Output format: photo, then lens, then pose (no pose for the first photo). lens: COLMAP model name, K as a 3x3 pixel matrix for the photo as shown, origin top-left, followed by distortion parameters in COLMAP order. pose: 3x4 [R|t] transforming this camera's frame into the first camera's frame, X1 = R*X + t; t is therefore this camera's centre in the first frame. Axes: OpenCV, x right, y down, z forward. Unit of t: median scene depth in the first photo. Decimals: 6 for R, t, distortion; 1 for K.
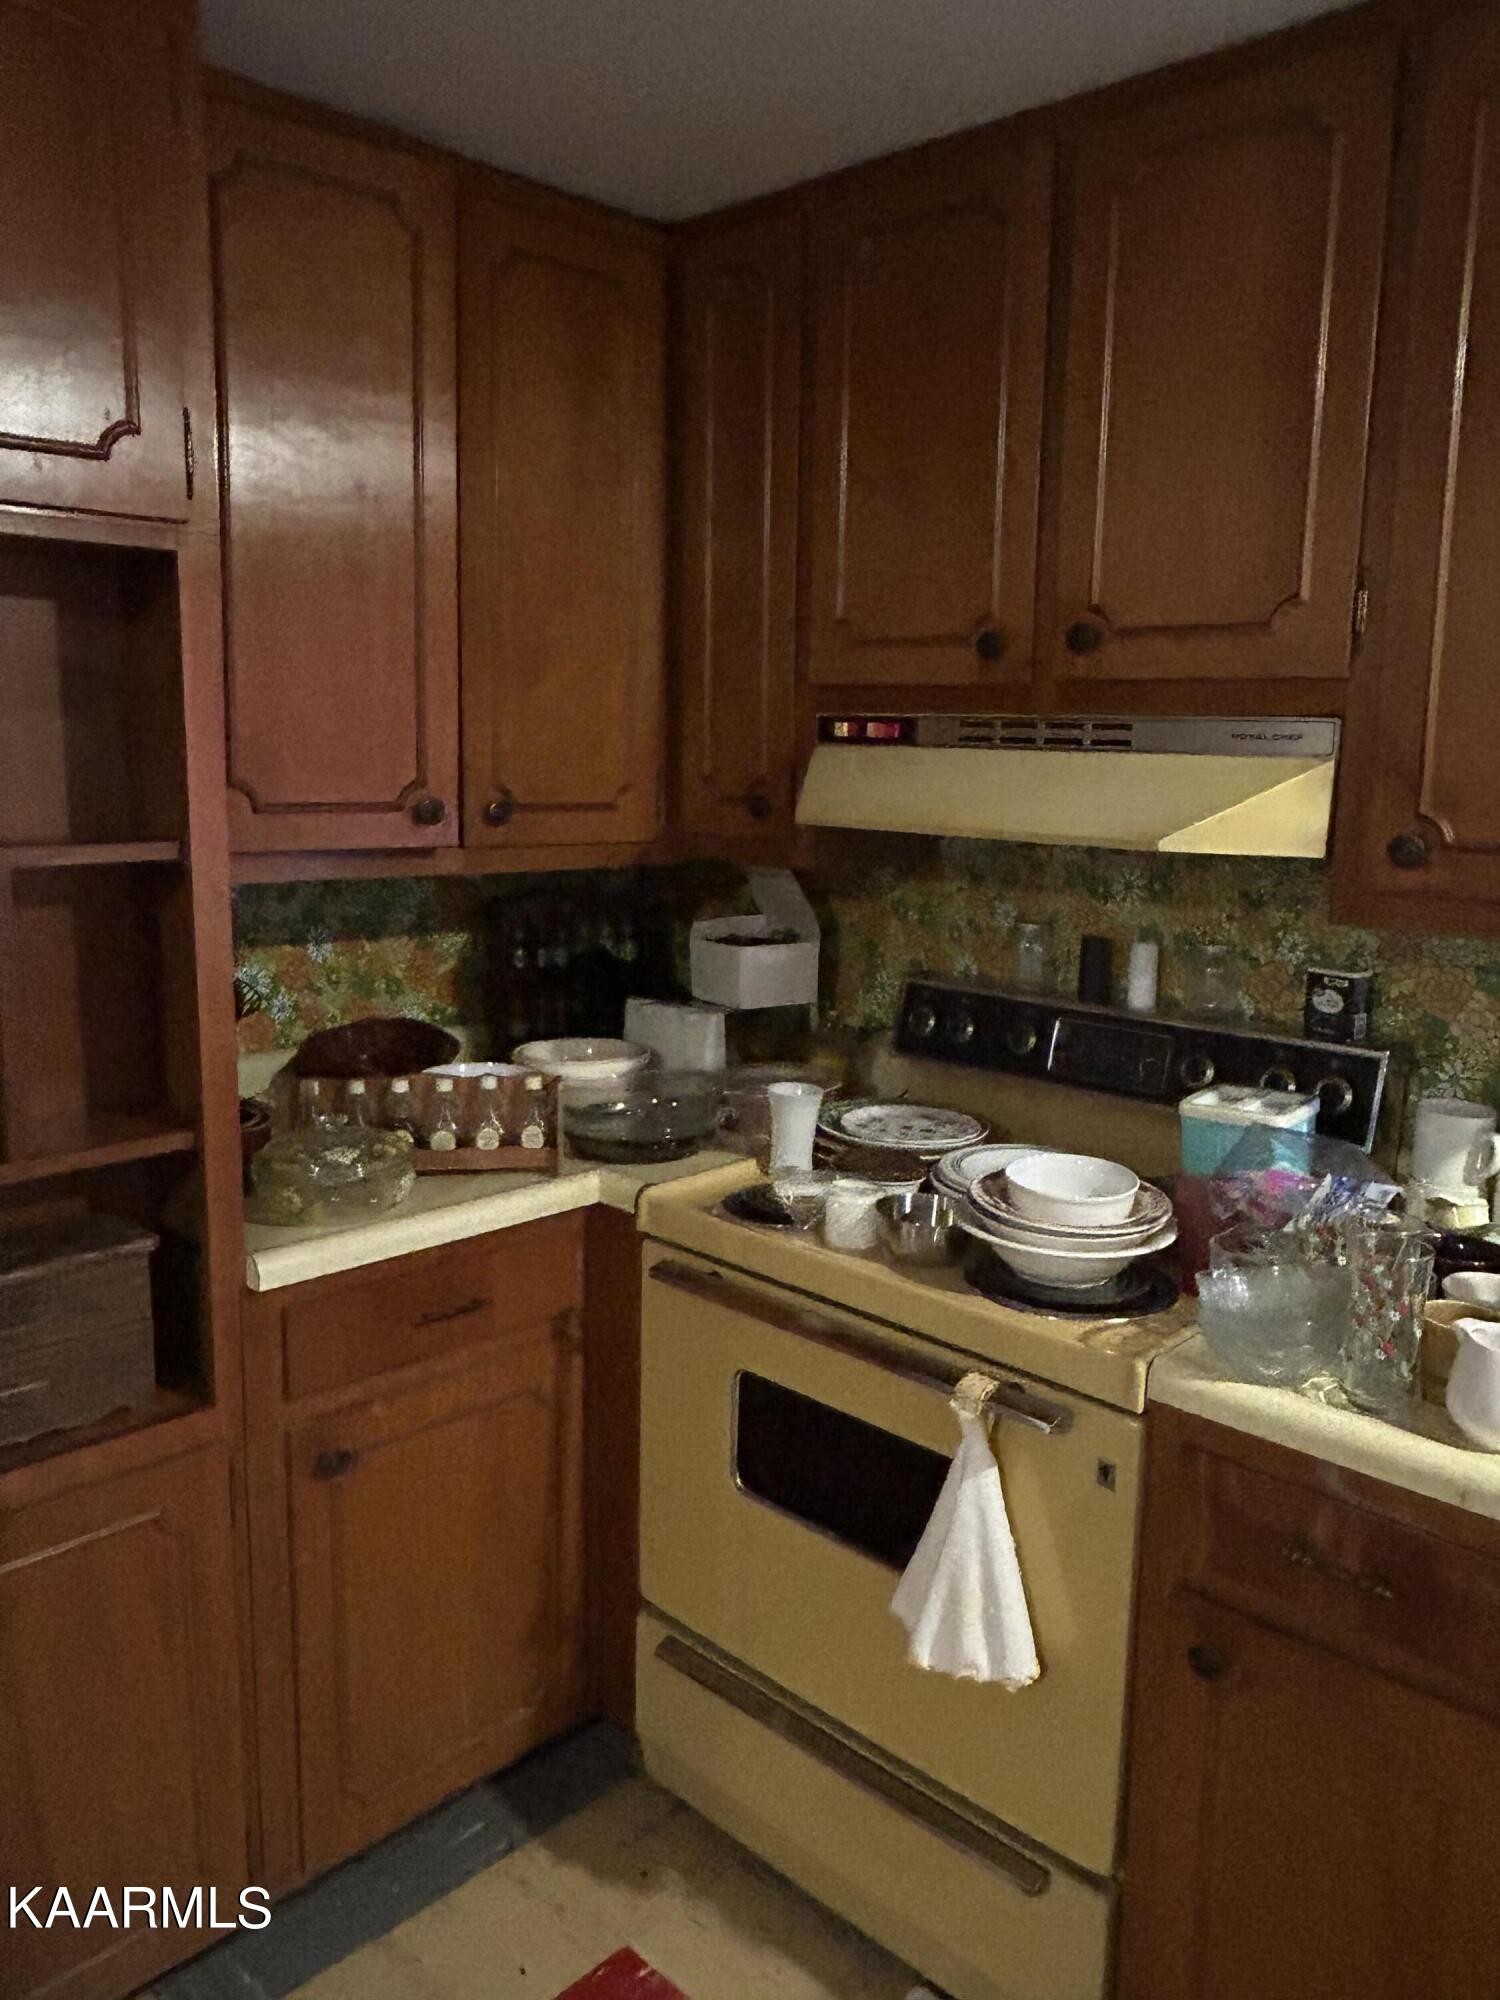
lens RADIAL K [[1504.7, 0, 748.1], [0, 1504.7, 998.2], [0, 0, 1]] dist [0.016630, 0.004538]
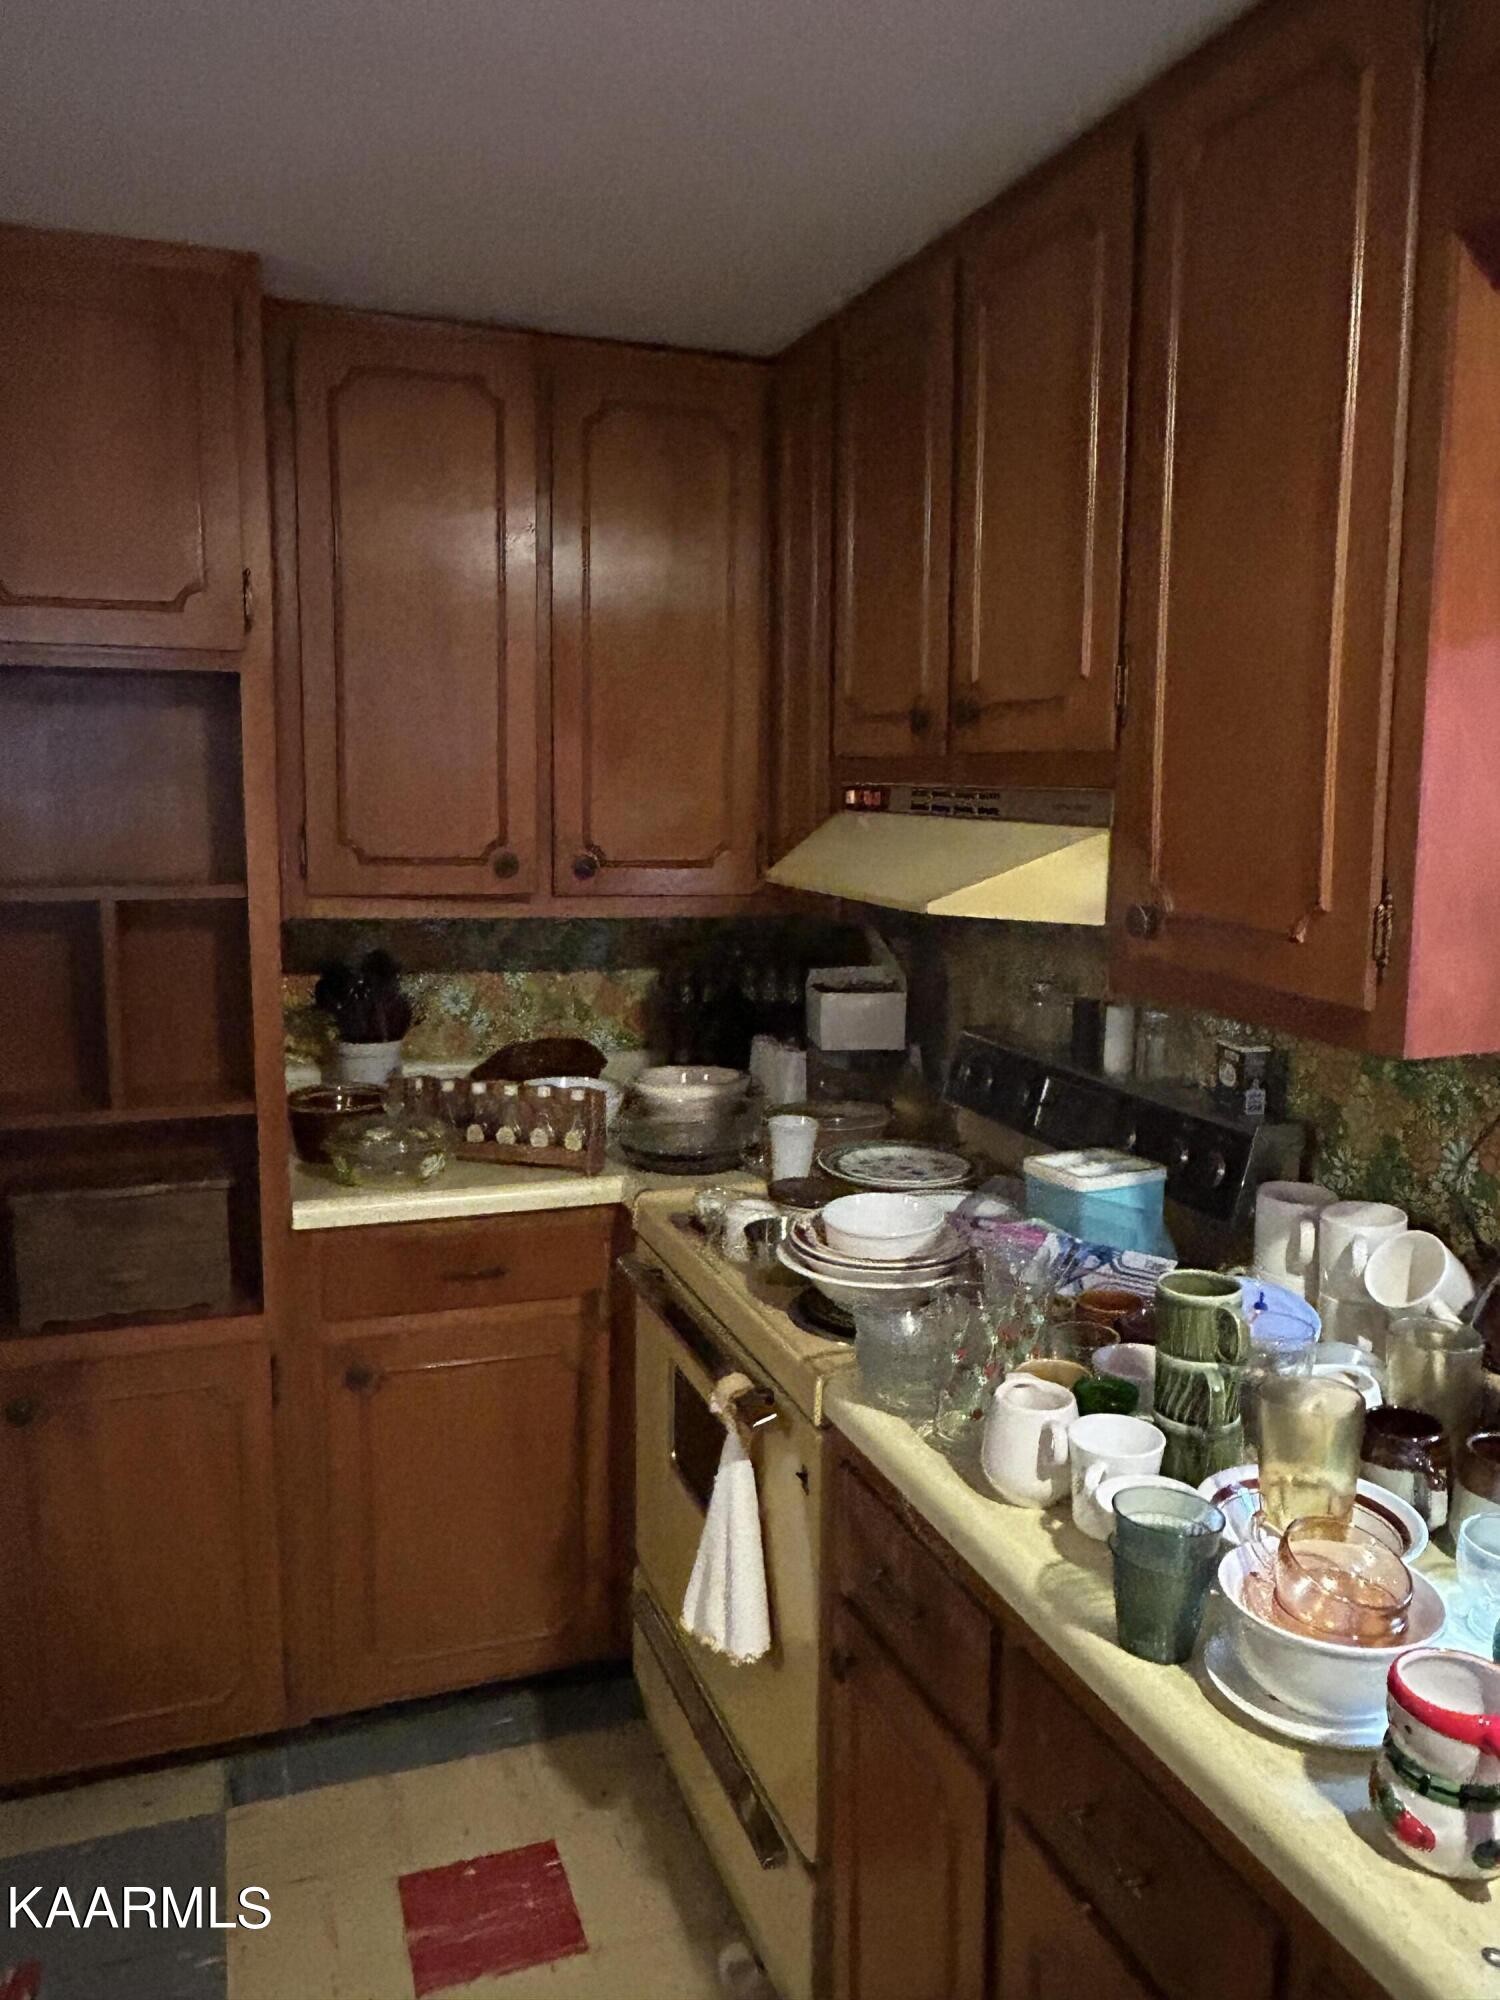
lens RADIAL K [[1504.7, 0, 751.7], [0, 1504.7, 997.8], [0, 0, 1]] dist [0.016630, 0.004538]
pose [[0.903027, 0.055062, -0.426041, 0.492244], [-0.069637, 0.997397, -0.018698, -0.007491], [0.423903, 0.046553, 0.904510, -0.015180]]
